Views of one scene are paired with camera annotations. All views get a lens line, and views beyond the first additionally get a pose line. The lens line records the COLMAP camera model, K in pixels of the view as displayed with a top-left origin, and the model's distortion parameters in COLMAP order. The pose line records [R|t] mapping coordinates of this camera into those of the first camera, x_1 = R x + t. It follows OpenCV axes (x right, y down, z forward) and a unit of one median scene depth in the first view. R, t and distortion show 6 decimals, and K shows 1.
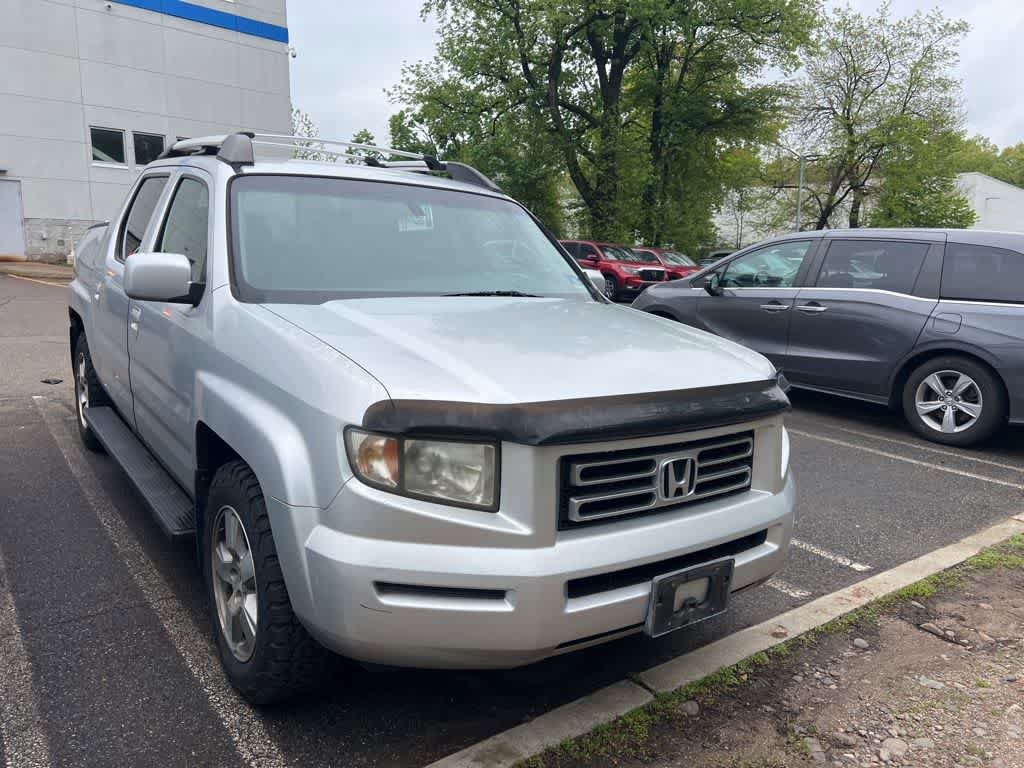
lens RADIAL K [[768.6, 0, 514.2], [0, 768.6, 390.3], [0, 0, 1]] dist [0.051346, -0.054227]
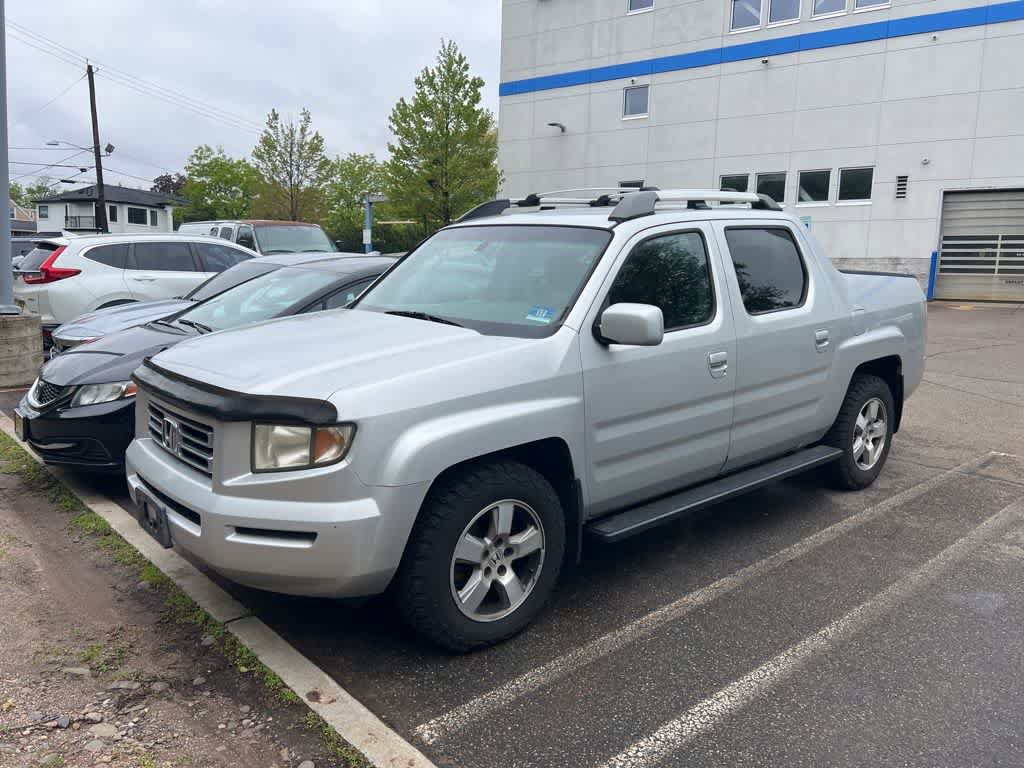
lens RADIAL K [[768.6, 0, 505.7], [0, 768.6, 383.9], [0, 0, 1]] dist [0.051346, -0.054227]
pose [[0.085948, 0.128969, -0.987917, 1.145991], [-0.196326, 0.974336, 0.110115, -0.173669], [0.976765, 0.184489, 0.109062, 0.999701]]
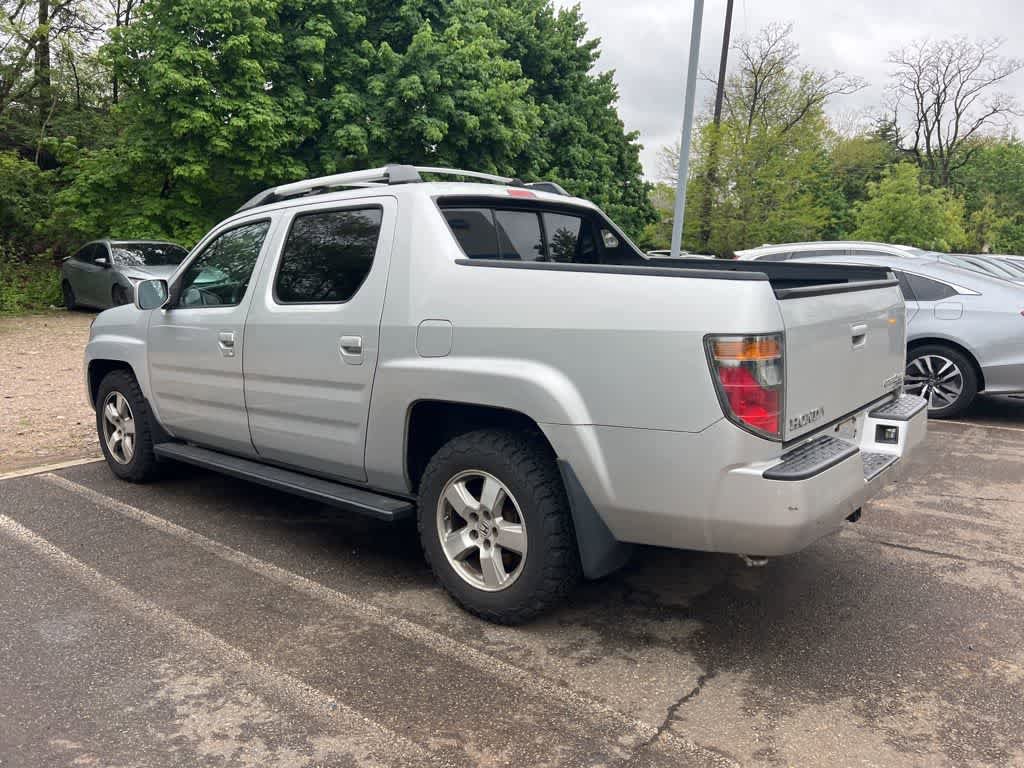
lens RADIAL K [[768.6, 0, 504.4], [0, 768.6, 378.1], [0, 0, 1]] dist [0.051346, -0.054227]
pose [[-0.970875, -0.008686, -0.239429, -0.167297], [-0.086763, 0.944259, 0.317565, -0.535312], [0.223325, 0.329090, -0.917511, 2.770207]]
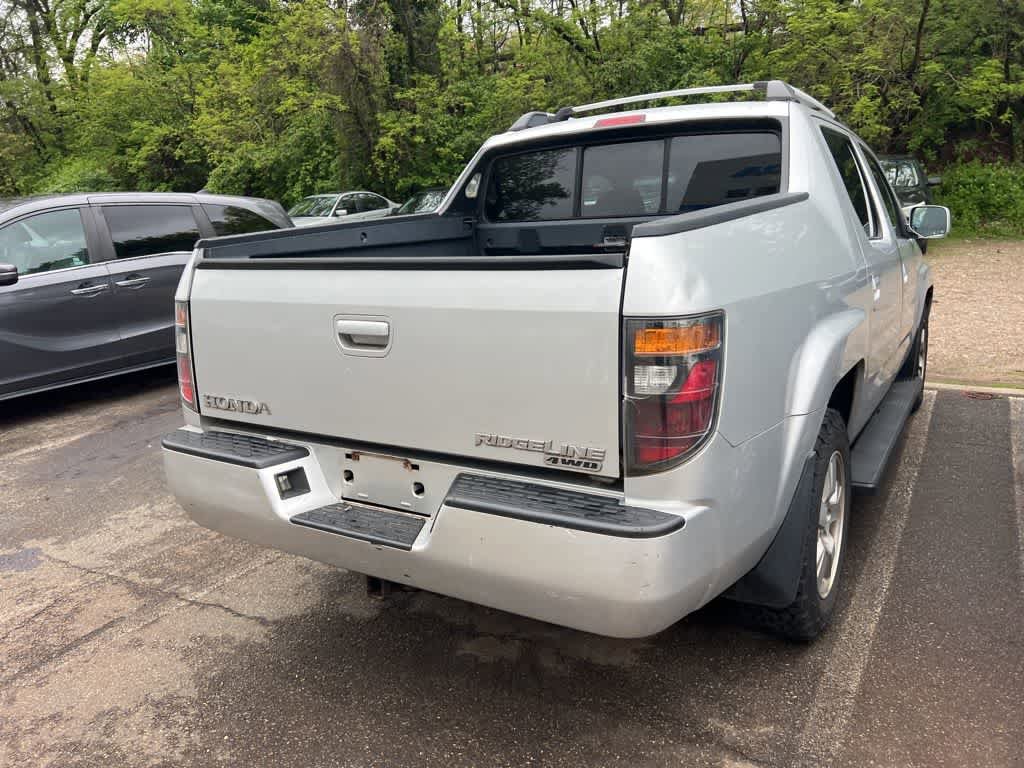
lens RADIAL K [[768.6, 0, 503.8], [0, 768.6, 389.2], [0, 0, 1]] dist [0.051346, -0.054227]
pose [[-0.373073, -0.242577, 0.895529, -1.438865], [0.202313, 0.920720, 0.333683, -0.469557], [-0.905476, 0.305665, -0.294420, 2.076414]]
